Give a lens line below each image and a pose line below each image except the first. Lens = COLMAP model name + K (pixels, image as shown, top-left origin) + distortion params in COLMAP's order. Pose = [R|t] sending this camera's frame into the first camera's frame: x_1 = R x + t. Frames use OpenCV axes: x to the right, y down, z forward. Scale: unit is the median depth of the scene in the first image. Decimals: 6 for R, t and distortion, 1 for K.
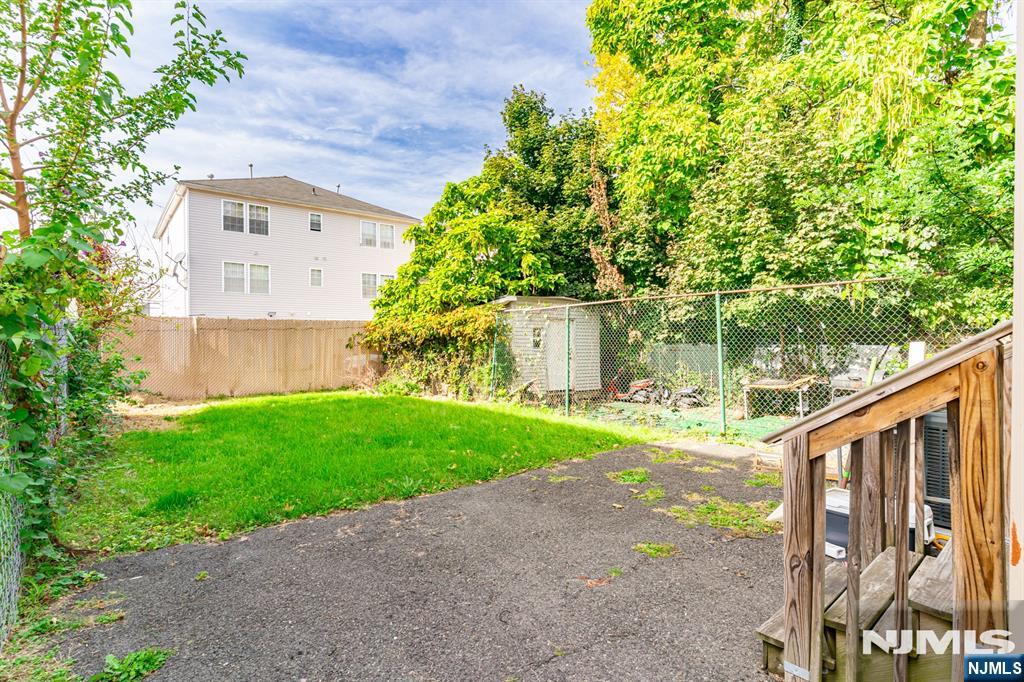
lens RADIAL K [[496.5, 0, 512.0], [0, 496.5, 341.0], [0, 0, 1]] dist [-0.001078, -0.000068]
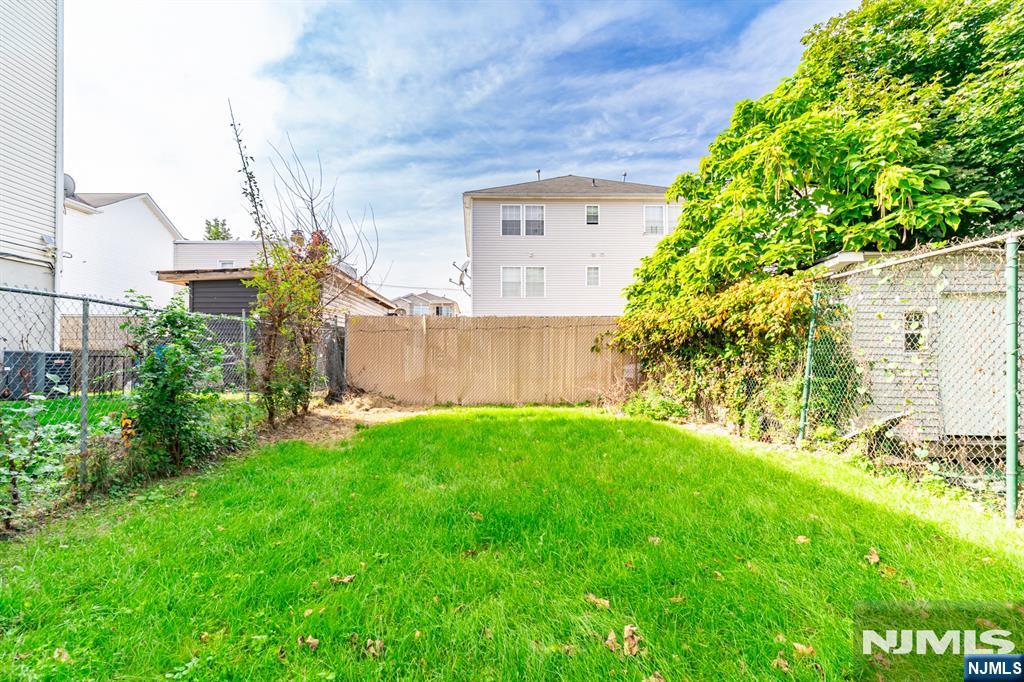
lens RADIAL K [[504.0, 0, 490.6], [0, 504.0, 344.7], [0, 0, 1]] dist [0.033842, -0.016693]
pose [[0.788929, -0.007205, -0.614442, 0.029790], [-0.002182, 0.999892, -0.014526, 0.017558], [0.614480, 0.012801, 0.788828, 0.321507]]
